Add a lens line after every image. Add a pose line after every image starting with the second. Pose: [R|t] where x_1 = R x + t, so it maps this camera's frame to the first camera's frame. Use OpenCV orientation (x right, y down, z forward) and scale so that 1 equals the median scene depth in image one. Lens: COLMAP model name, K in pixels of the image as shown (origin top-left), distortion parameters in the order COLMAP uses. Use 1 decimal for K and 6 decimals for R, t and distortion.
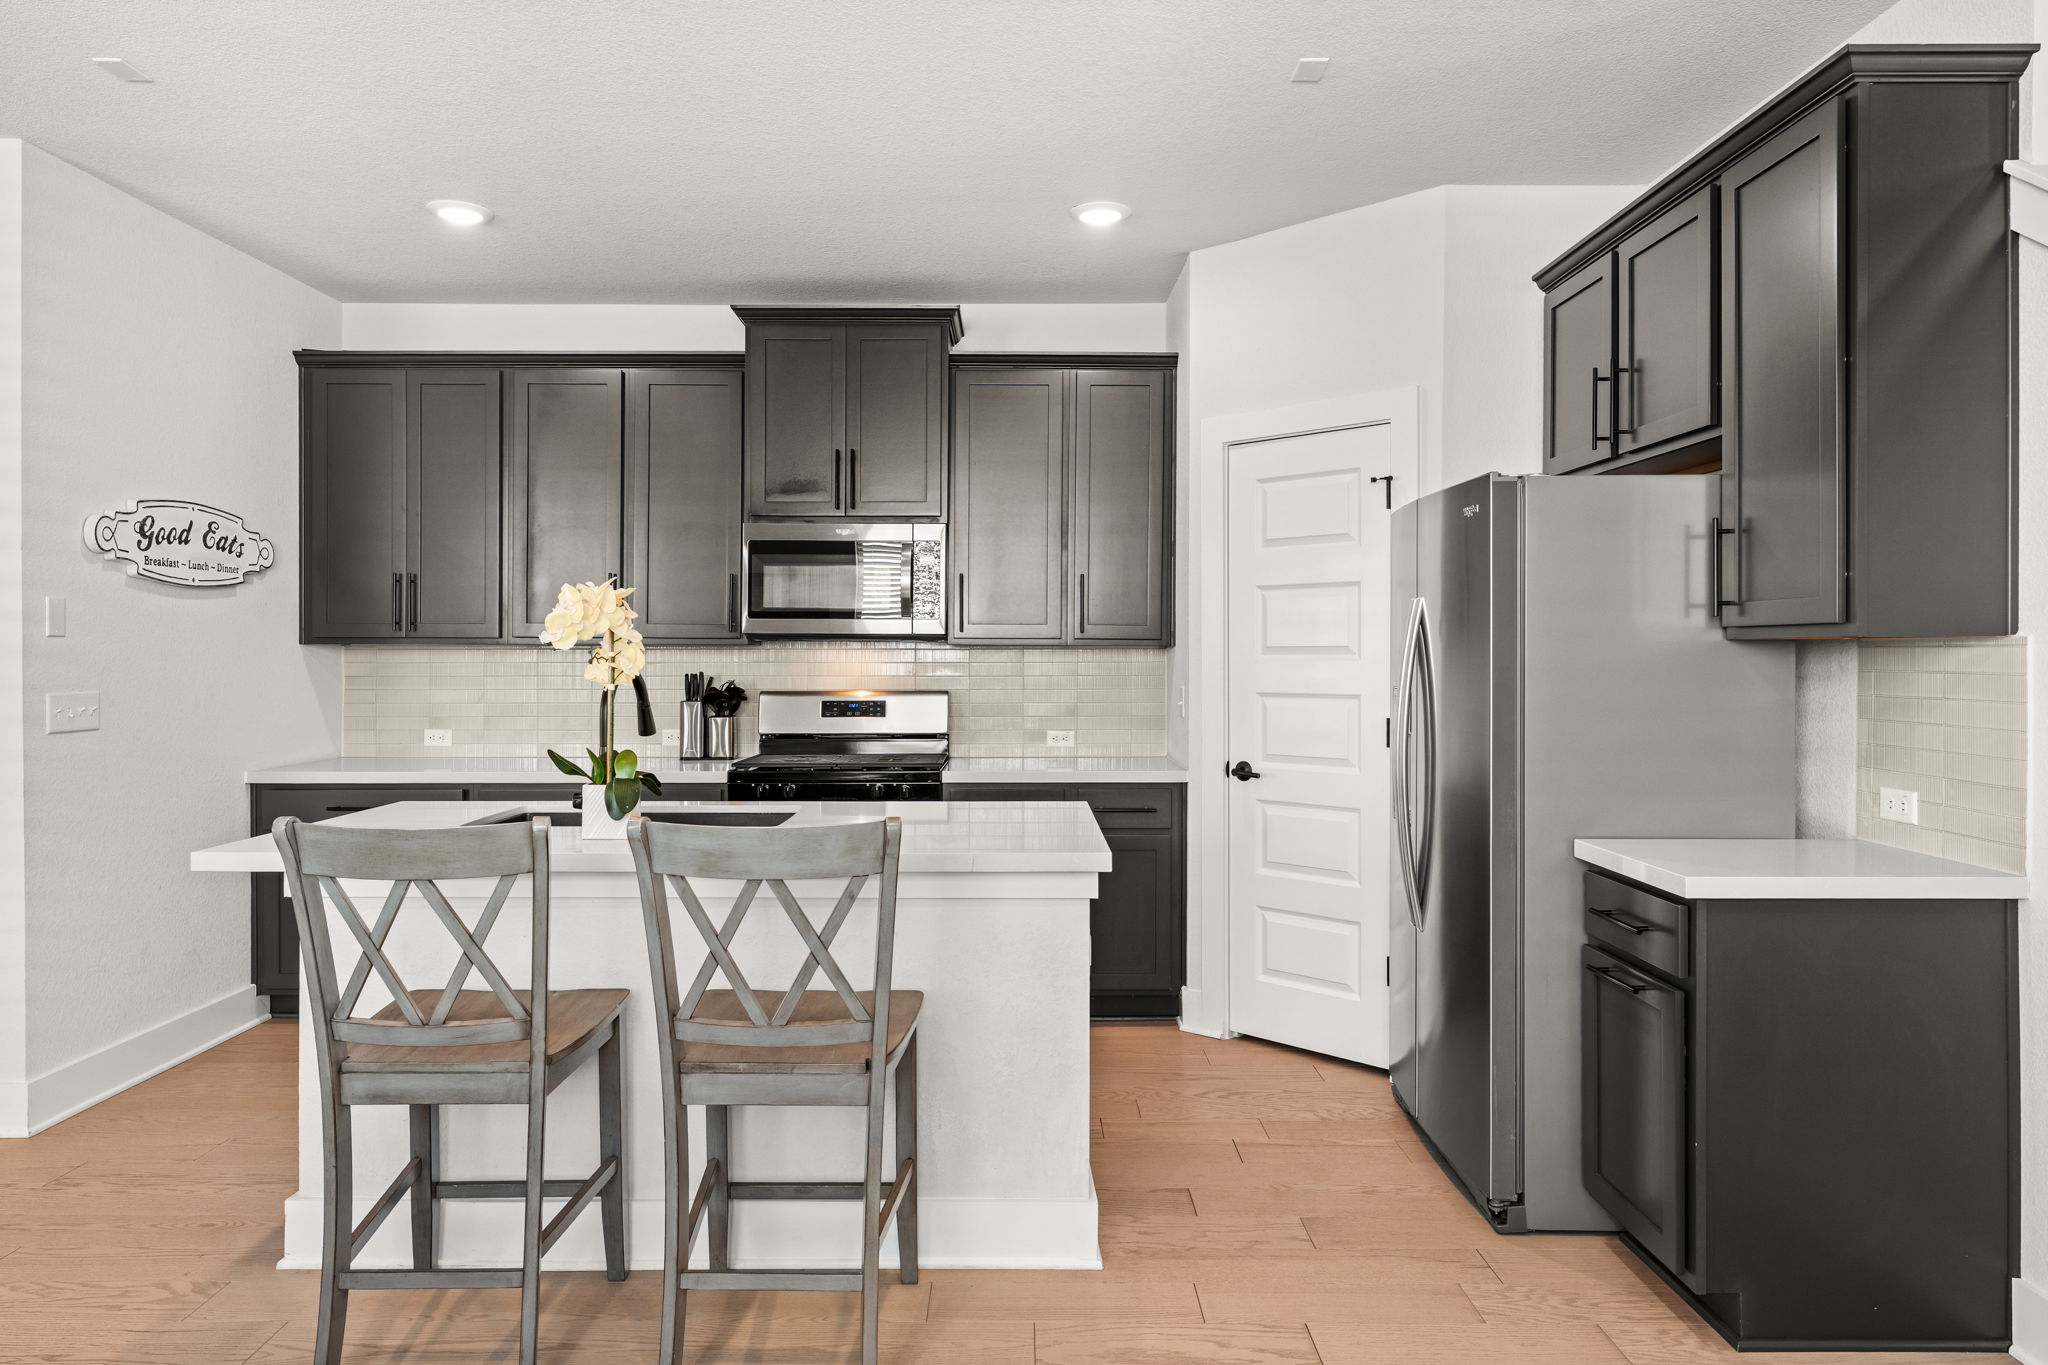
lens RADIAL K [[846.2, 0, 1023.1], [0, 846.2, 660.7], [0, 0, 1]] dist [0.001907, 0.000120]
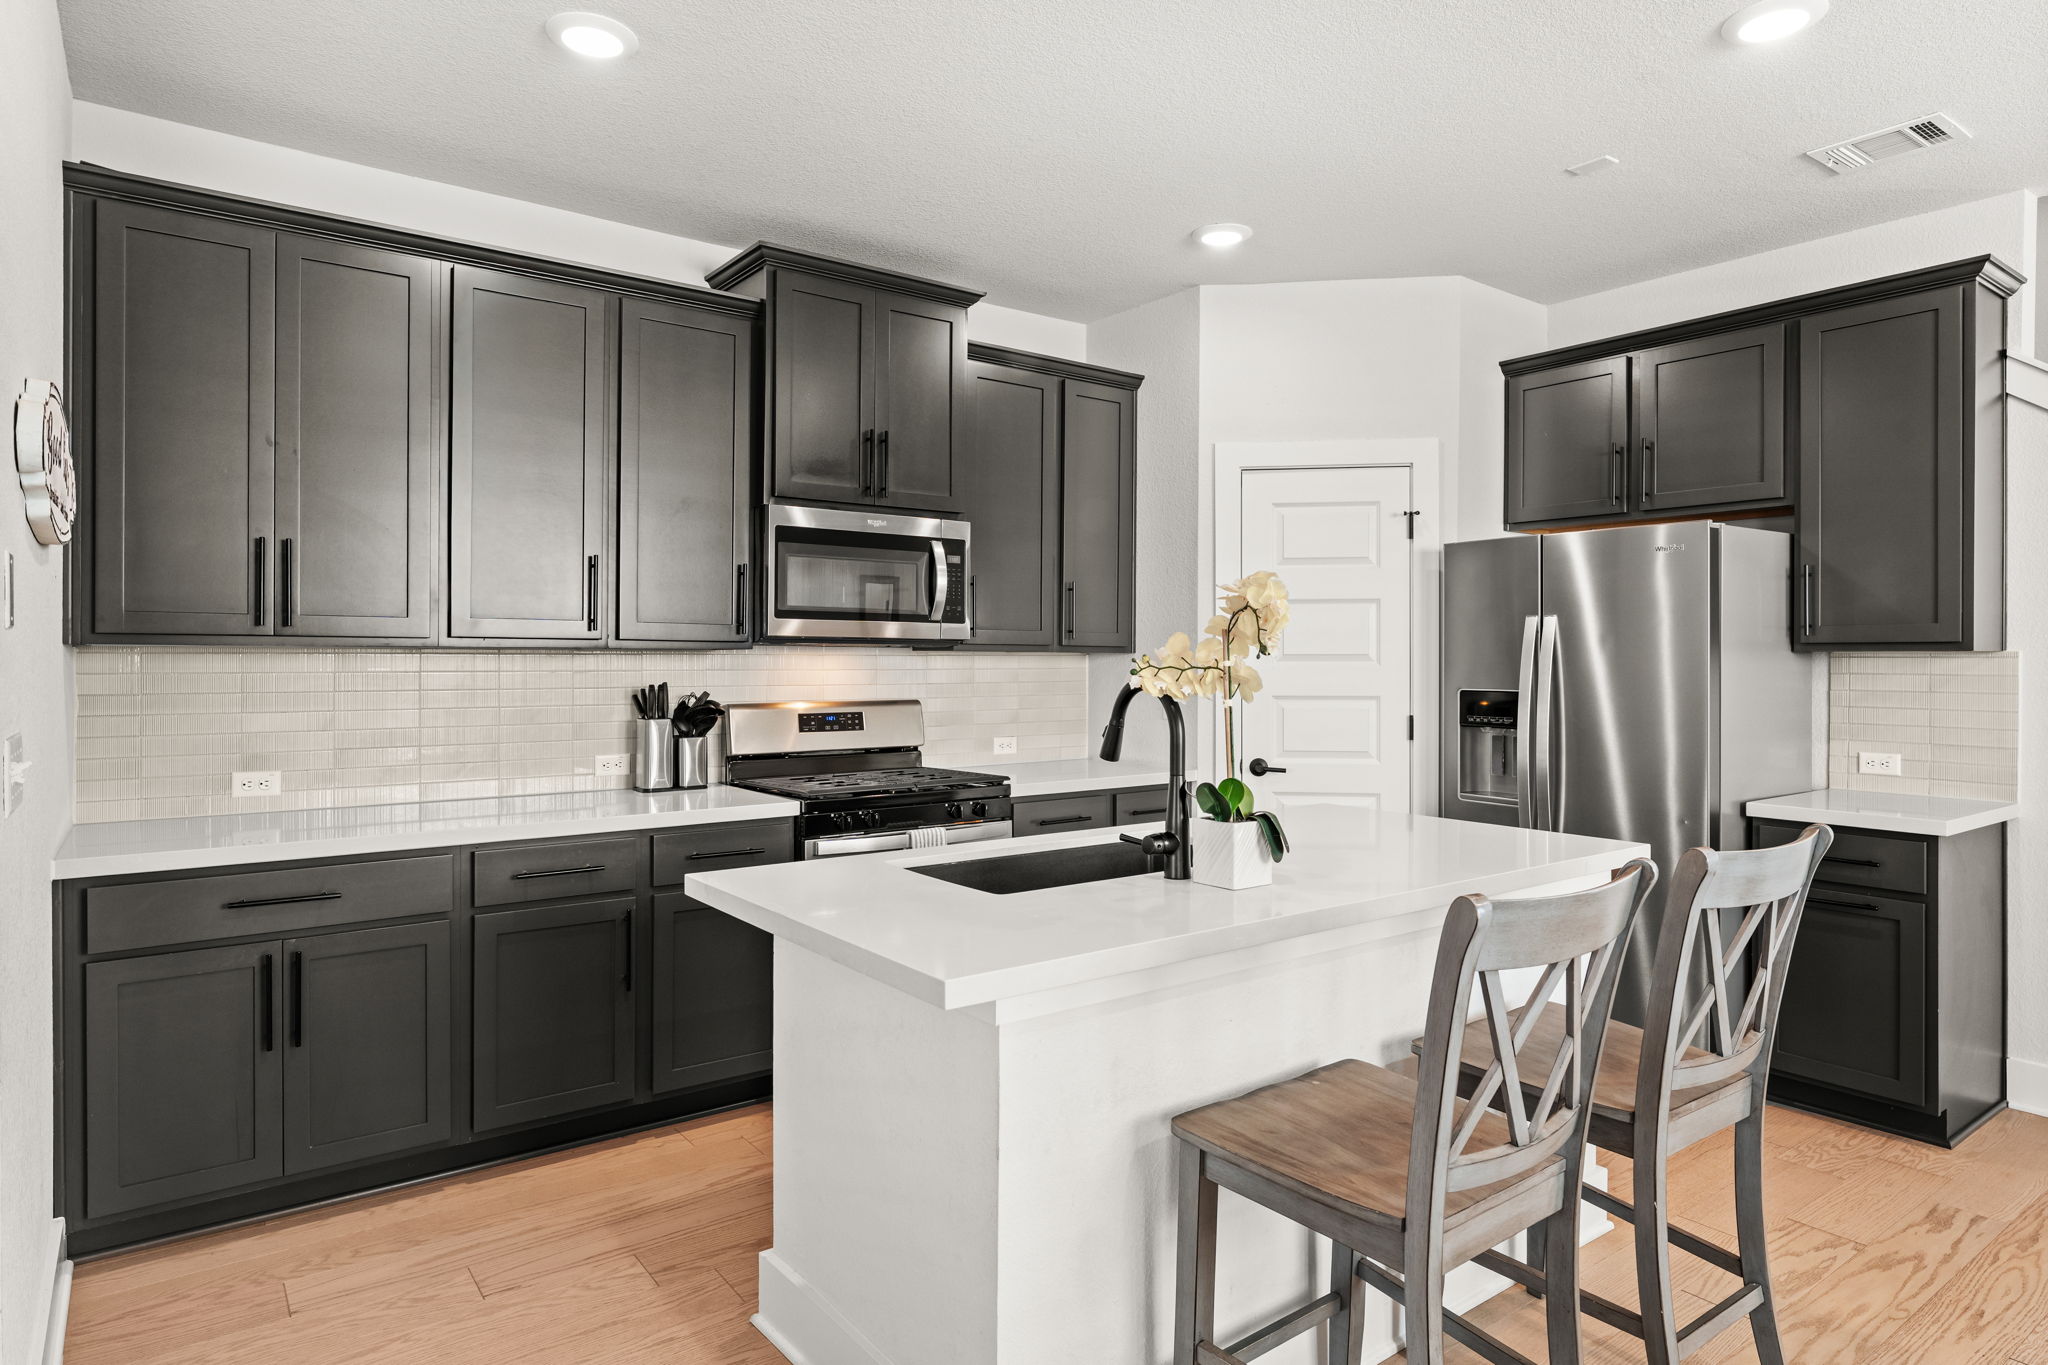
lens RADIAL K [[816.3, 0, 1022.1], [0, 816.3, 667.1], [0, 0, 1]] dist [0.001178, -0.000156]
pose [[0.904679, -0.002475, 0.426087, -0.444297], [0.002013, 0.999997, 0.001535, -0.002224], [-0.426090, -0.000531, 0.904681, 0.160063]]
